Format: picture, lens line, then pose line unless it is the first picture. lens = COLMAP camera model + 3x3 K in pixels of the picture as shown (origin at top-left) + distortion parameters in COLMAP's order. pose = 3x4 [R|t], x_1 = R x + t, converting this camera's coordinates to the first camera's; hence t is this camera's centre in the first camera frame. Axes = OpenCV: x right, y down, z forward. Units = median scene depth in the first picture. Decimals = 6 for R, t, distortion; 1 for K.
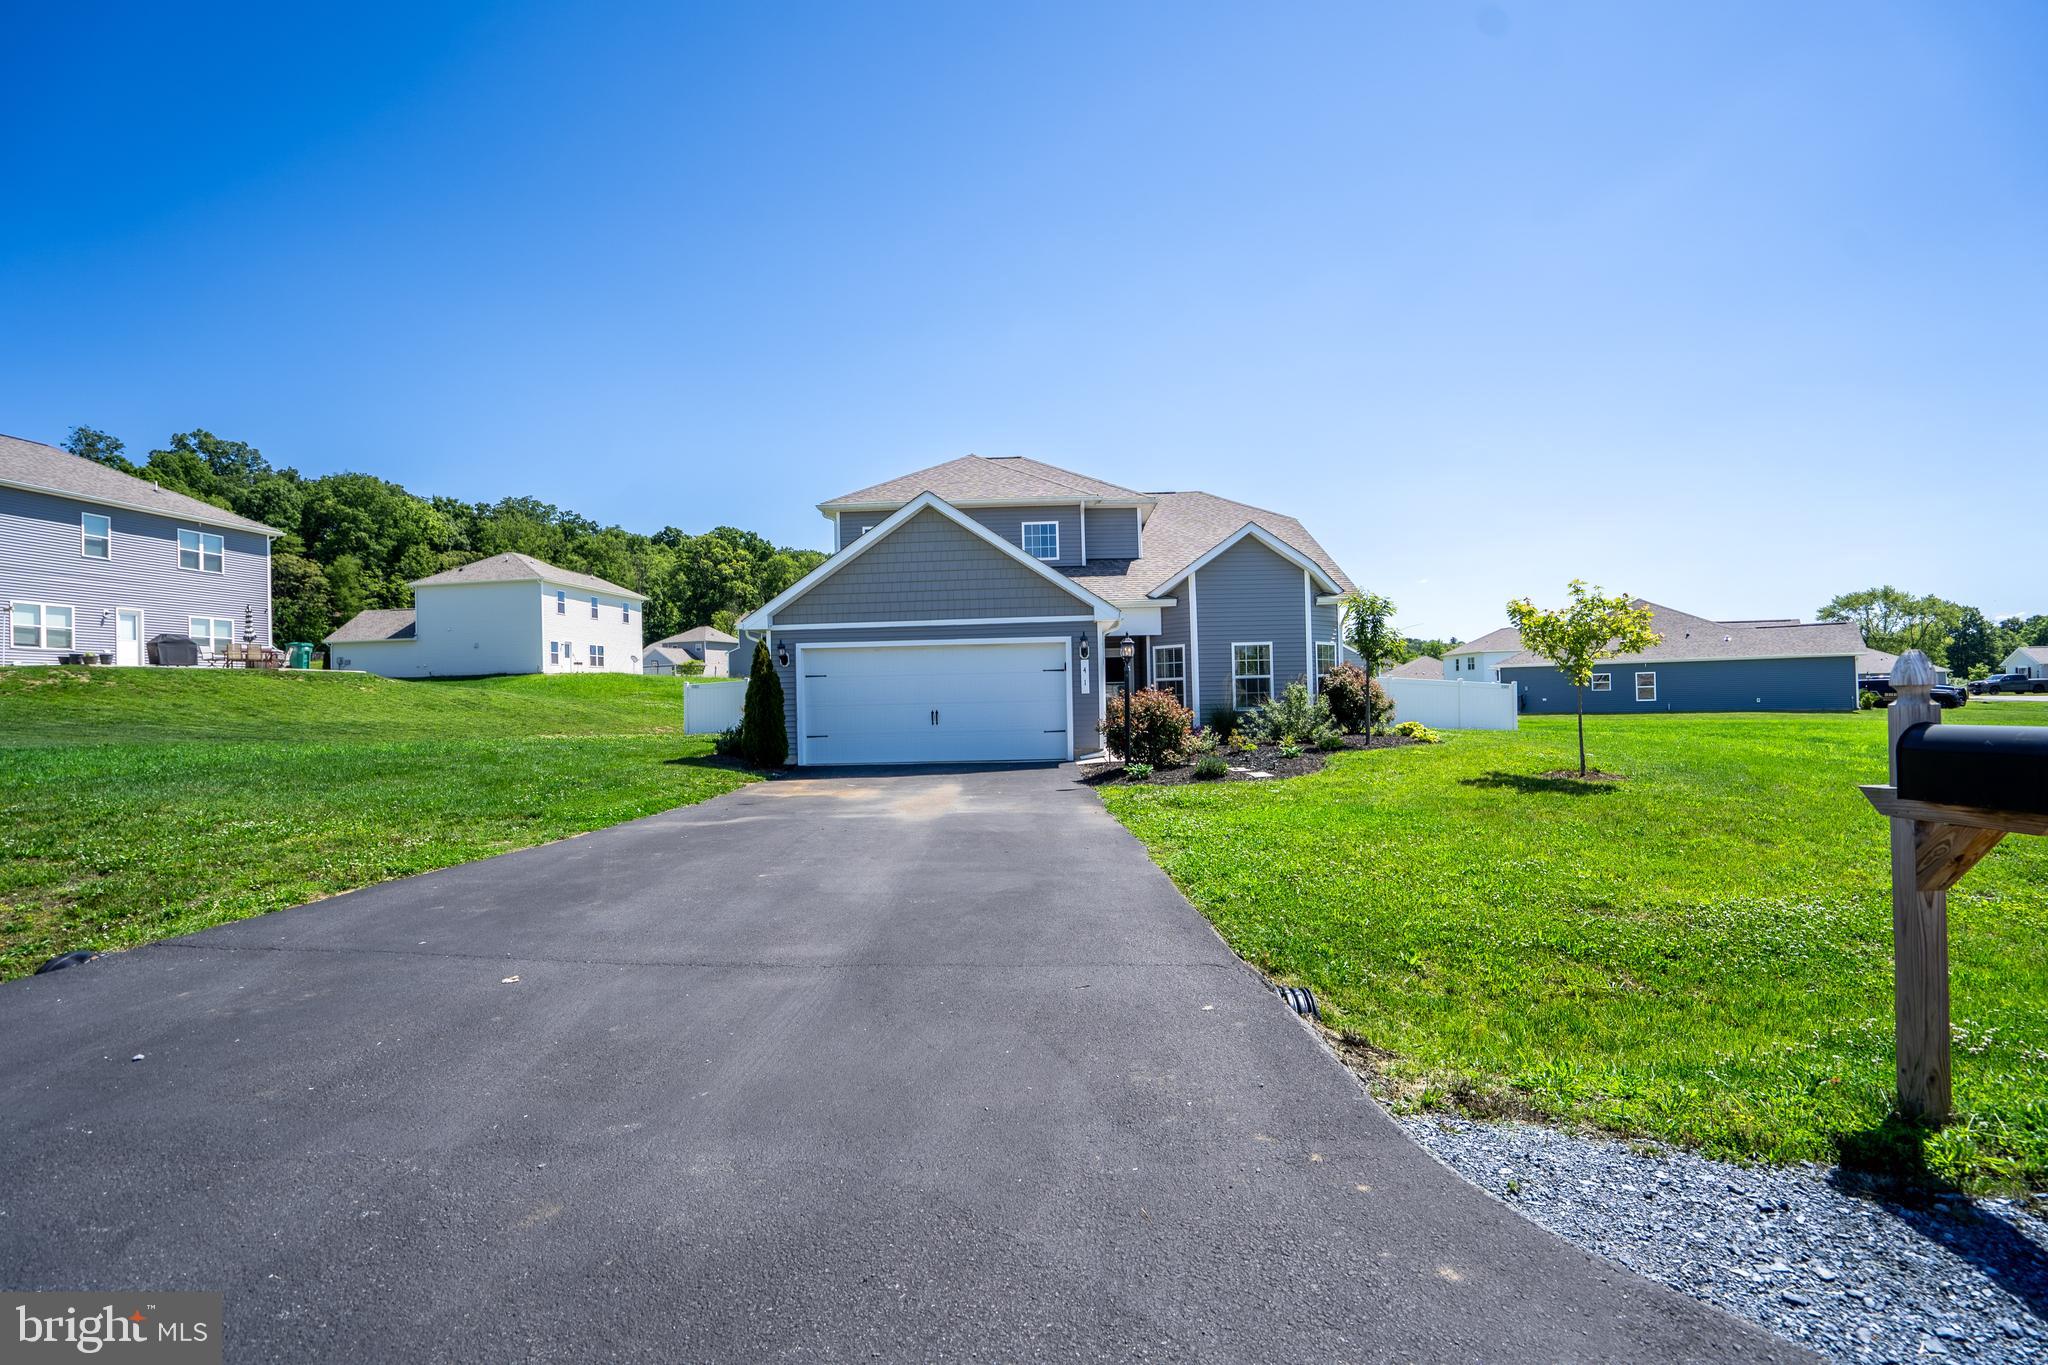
lens RADIAL K [[947.1, 0, 1025.4], [0, 947.1, 692.3], [0, 0, 1]] dist [-0.057006, 0.020932]
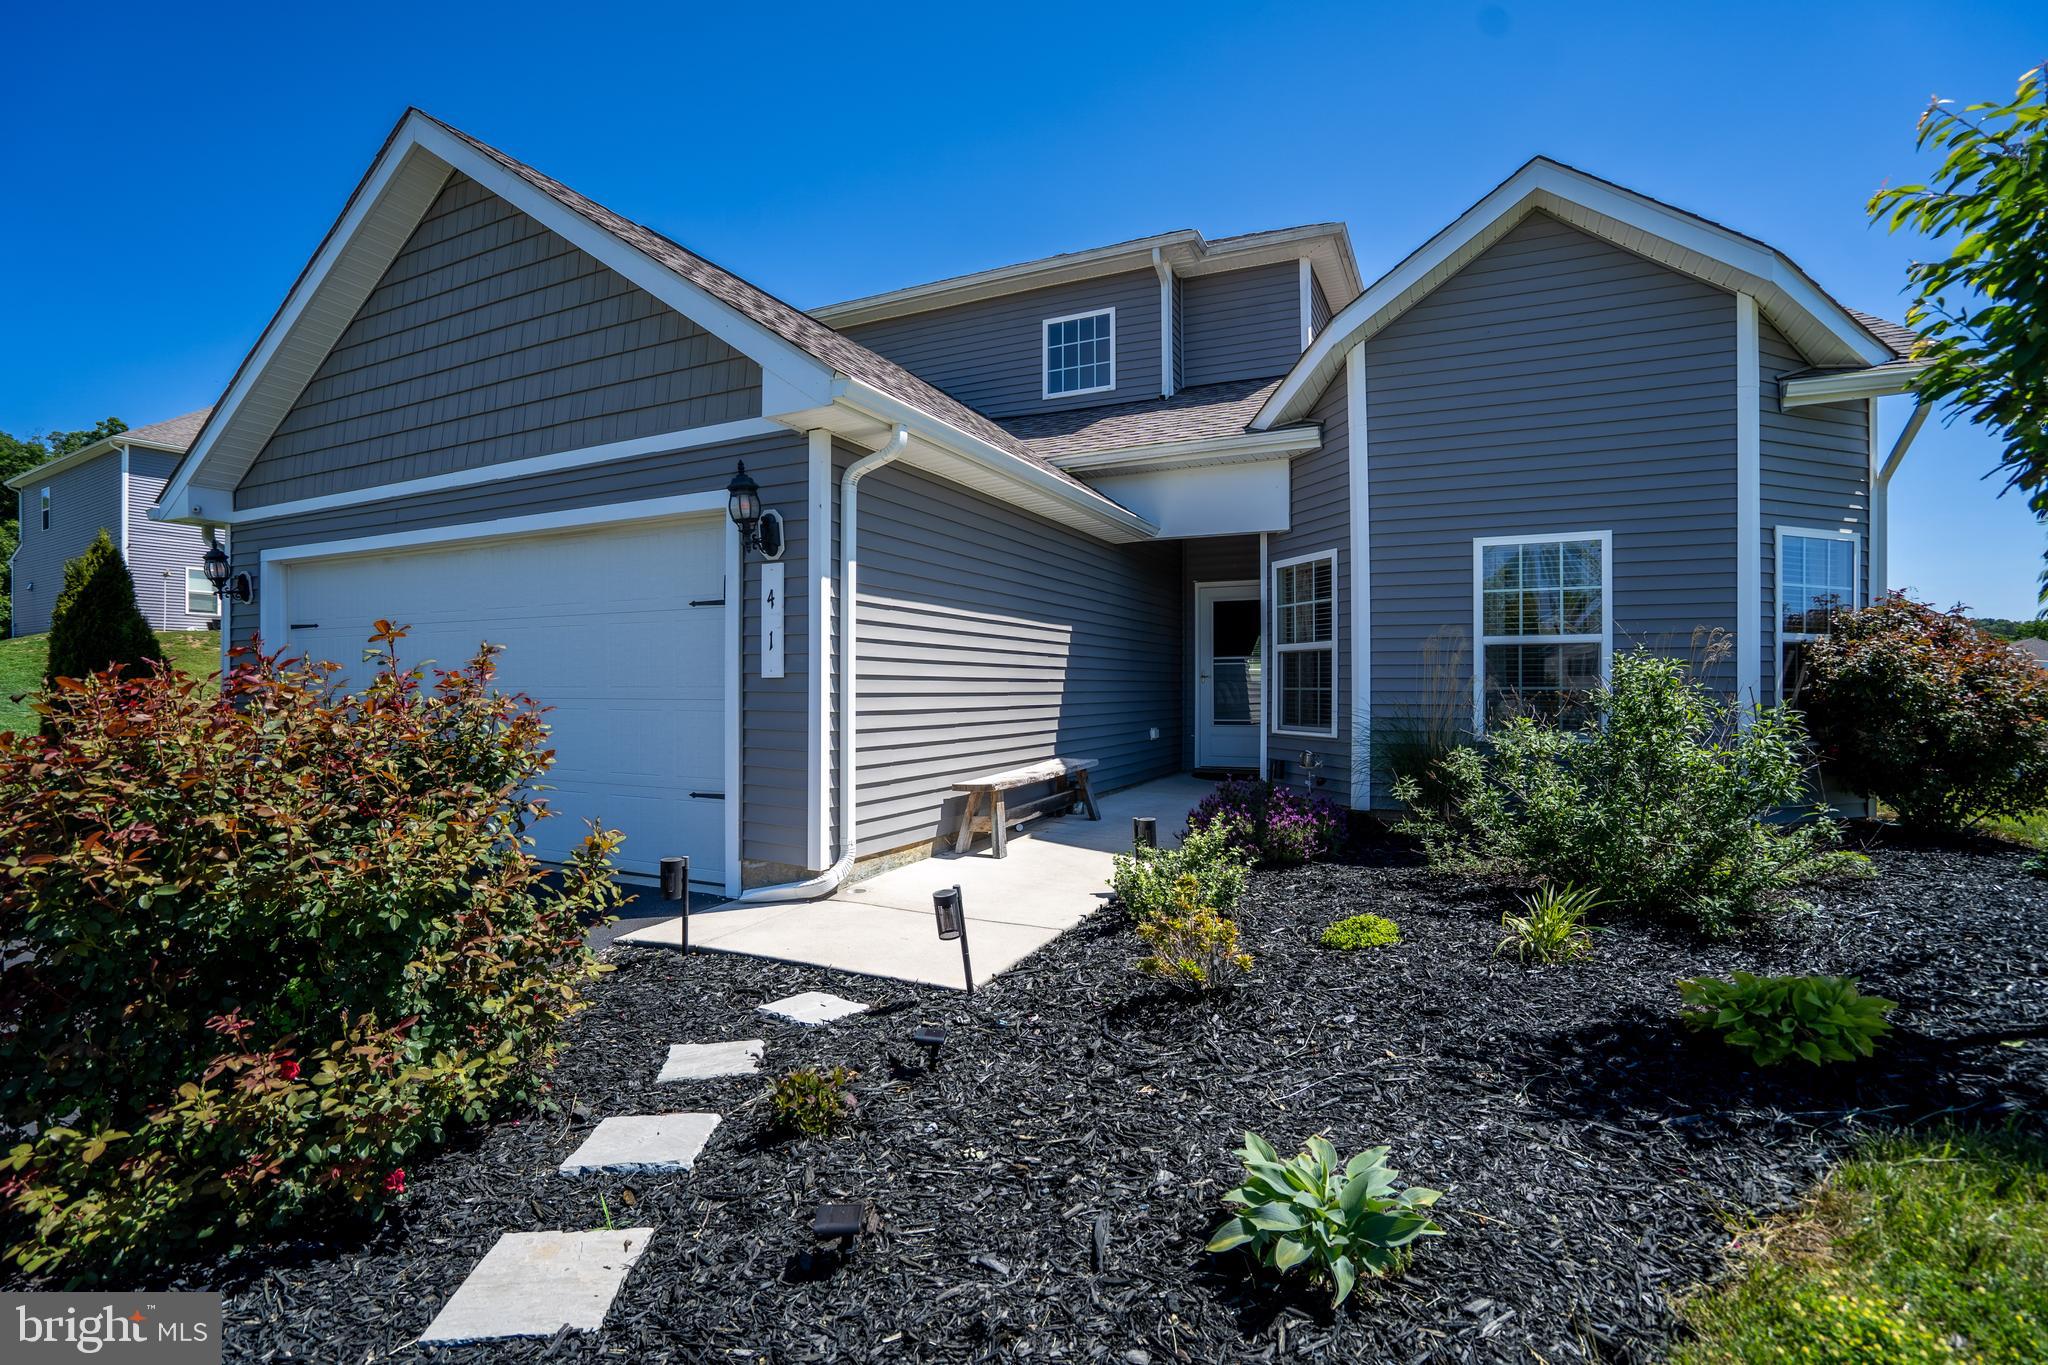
lens RADIAL K [[947.1, 0, 1025.4], [0, 947.1, 692.3], [0, 0, 1]] dist [-0.057006, 0.020932]
pose [[0.911726, 0.025393, -0.410013, 0.195405], [-0.018197, 0.999604, 0.021444, -0.001612], [0.410395, -0.012090, 0.911828, 0.584069]]
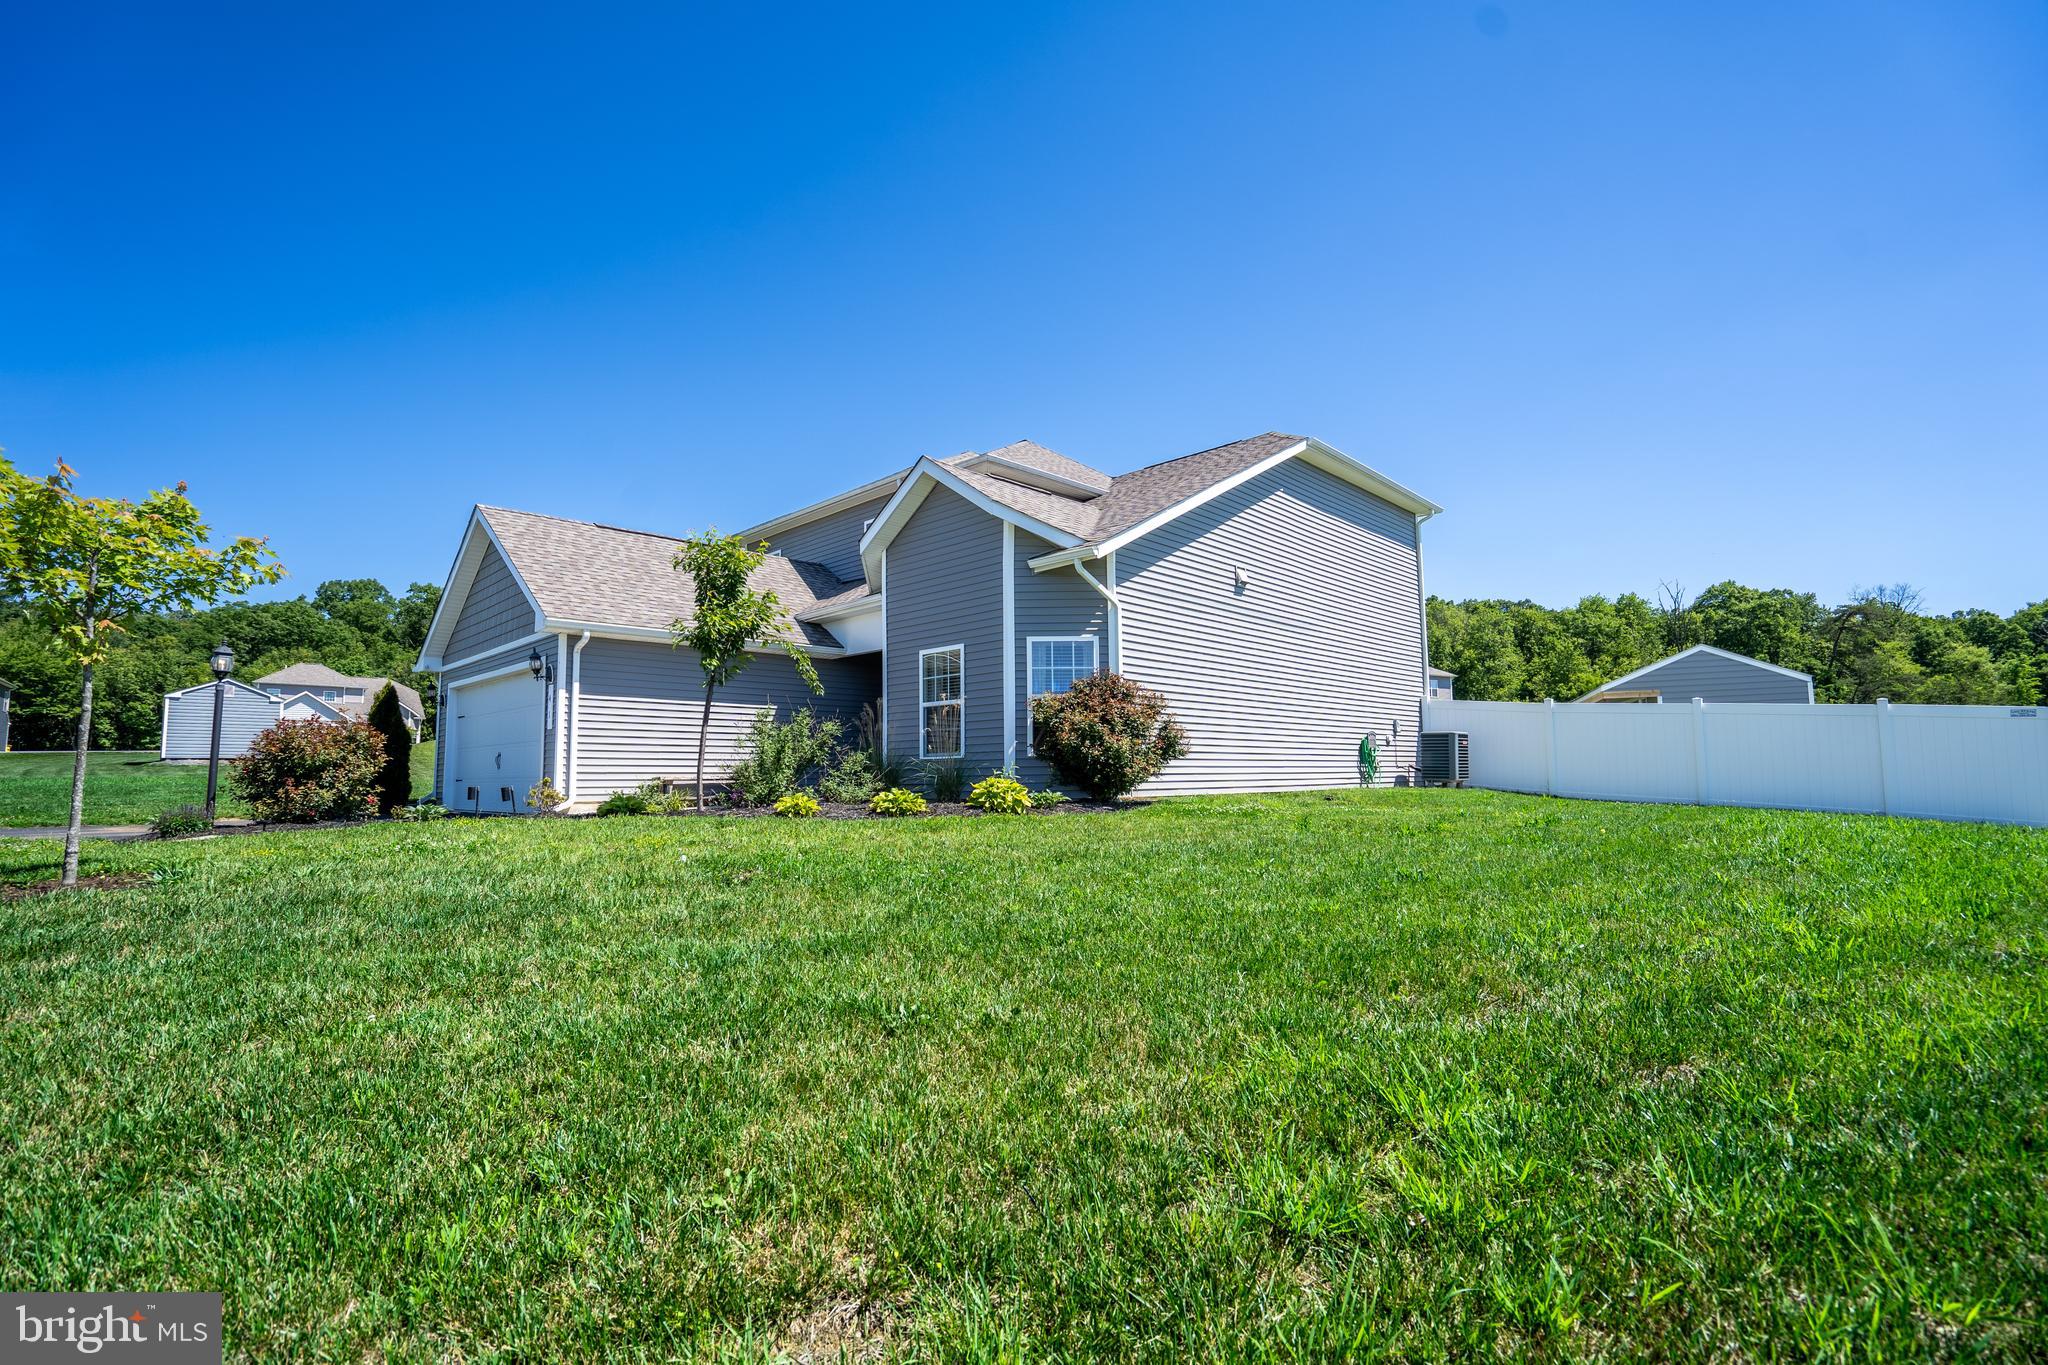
lens RADIAL K [[934.7, 0, 1010.5], [0, 934.7, 686.4], [0, 0, 1]] dist [-0.052520, 0.020399]
pose [[0.729776, -0.051235, -0.681764, 0.638933], [-0.000256, 0.997168, -0.075212, 0.017150], [0.683686, 0.055063, 0.727696, 0.544842]]
